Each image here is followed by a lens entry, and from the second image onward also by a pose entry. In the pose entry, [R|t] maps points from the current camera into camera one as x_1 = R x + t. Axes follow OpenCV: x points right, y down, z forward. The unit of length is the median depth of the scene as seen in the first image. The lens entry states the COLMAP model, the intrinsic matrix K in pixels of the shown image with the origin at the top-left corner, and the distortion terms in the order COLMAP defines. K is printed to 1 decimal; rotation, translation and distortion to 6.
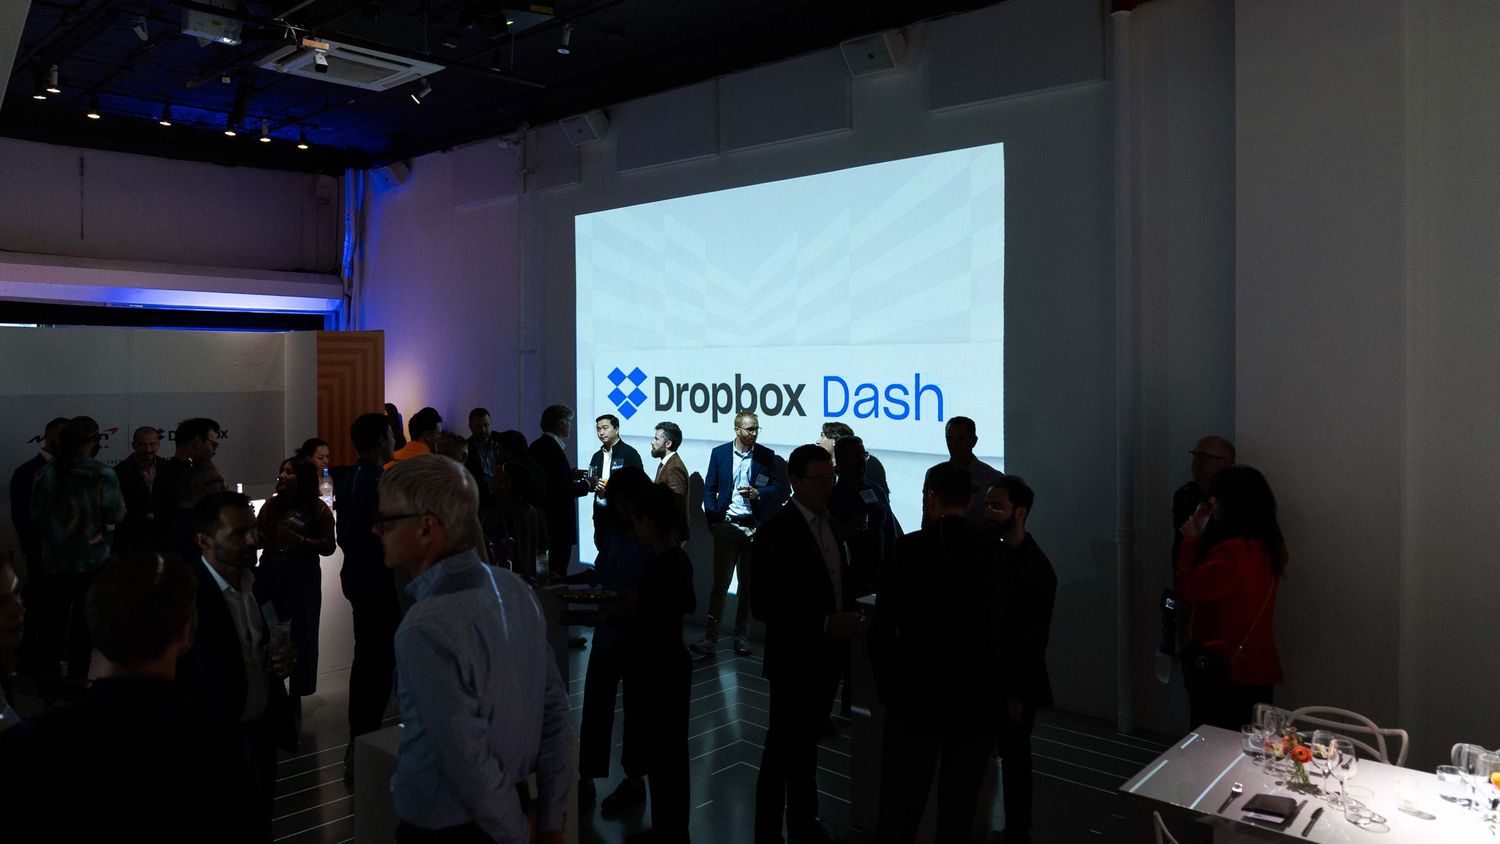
lens RADIAL K [[1048.2, 0, 750.0], [0, 1048.2, 422.0], [0, 0, 1]] dist [-0.000566, -0.000581]
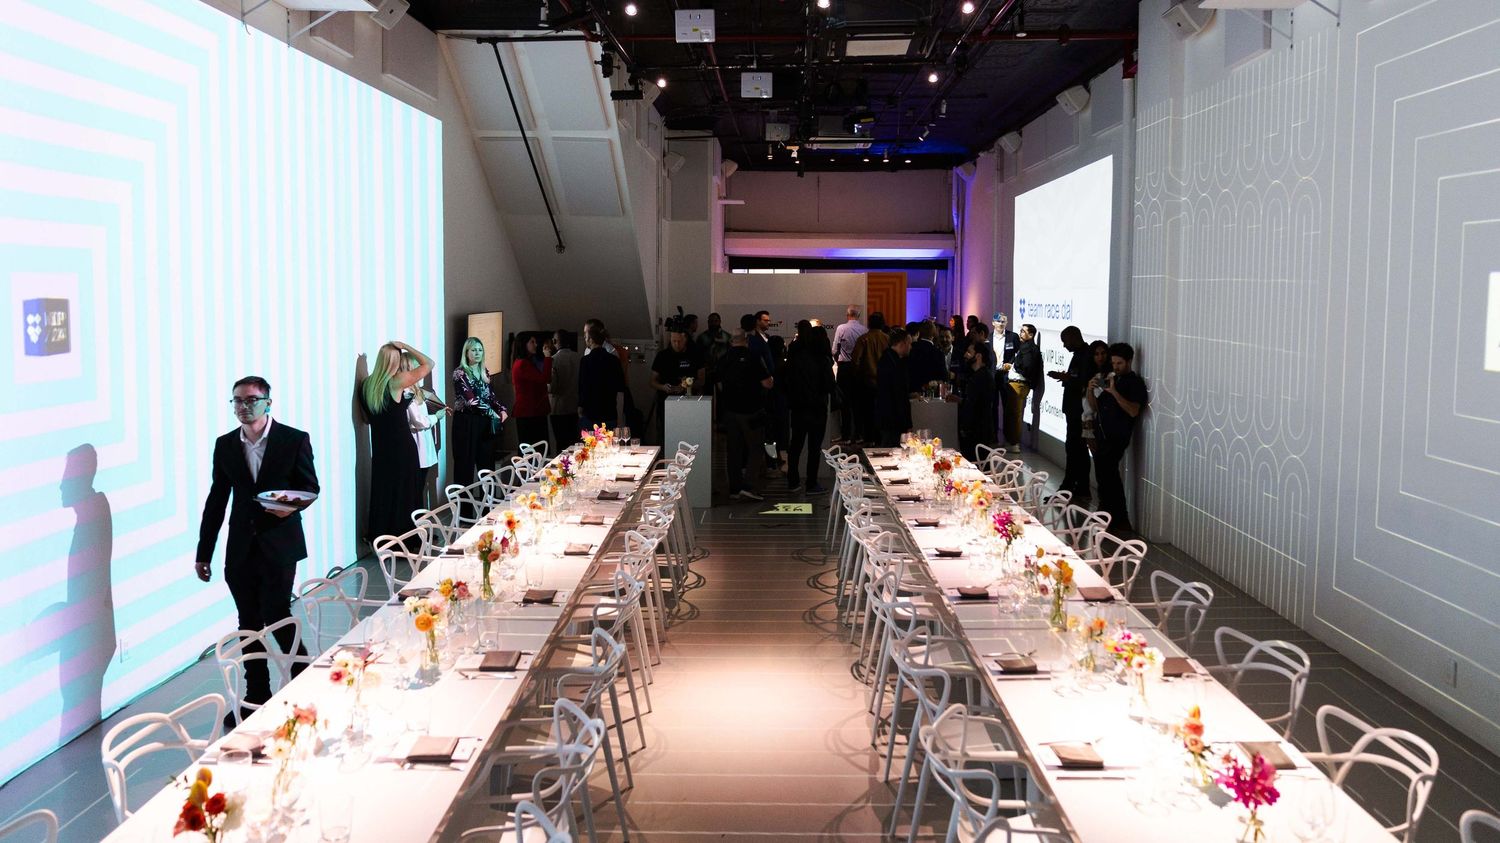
lens RADIAL K [[1048.2, 0, 750.0], [0, 1048.2, 421.5], [0, 0, 1]] dist [-0.000566, -0.000581]
pose [[0.656591, 0.091424, -0.748685, 0.842903], [-0.040303, 0.995461, 0.086214, 0.023886], [0.753169, -0.026433, 0.657296, -0.380141]]
